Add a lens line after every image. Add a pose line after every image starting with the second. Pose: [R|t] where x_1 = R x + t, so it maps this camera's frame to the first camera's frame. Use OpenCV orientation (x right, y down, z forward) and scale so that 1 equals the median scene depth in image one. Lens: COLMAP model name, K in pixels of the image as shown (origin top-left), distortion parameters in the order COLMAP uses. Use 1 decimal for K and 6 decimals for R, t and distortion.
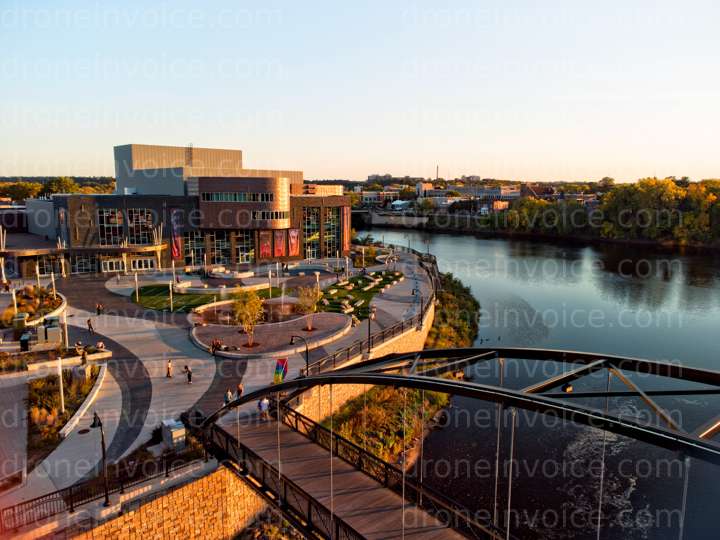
lens RADIAL K [[536.1, 0, 360.9], [0, 536.1, 269.9], [0, 0, 1]] dist [0.030510, -0.006793]
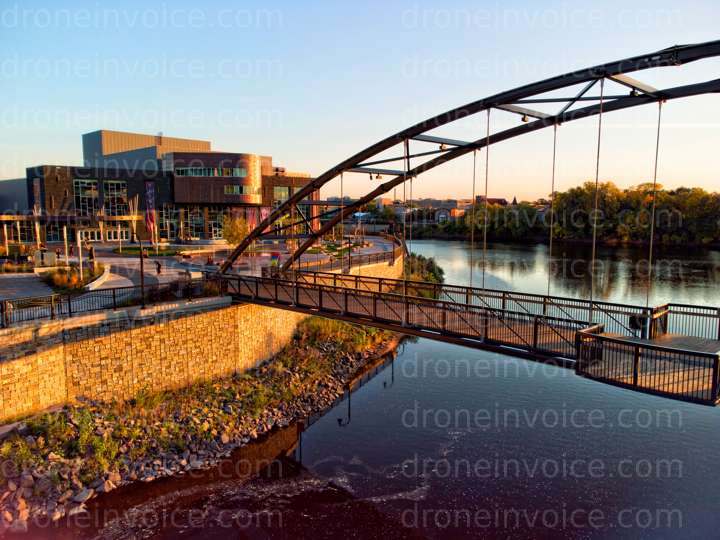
lens RADIAL K [[536.1, 0, 361.2], [0, 536.1, 269.7], [0, 0, 1]] dist [0.030510, -0.006793]
pose [[0.997012, -0.010971, 0.076462, -0.023664], [0.014396, 0.998911, -0.044390, 0.109409], [-0.075892, 0.045358, 0.996084, -0.053416]]
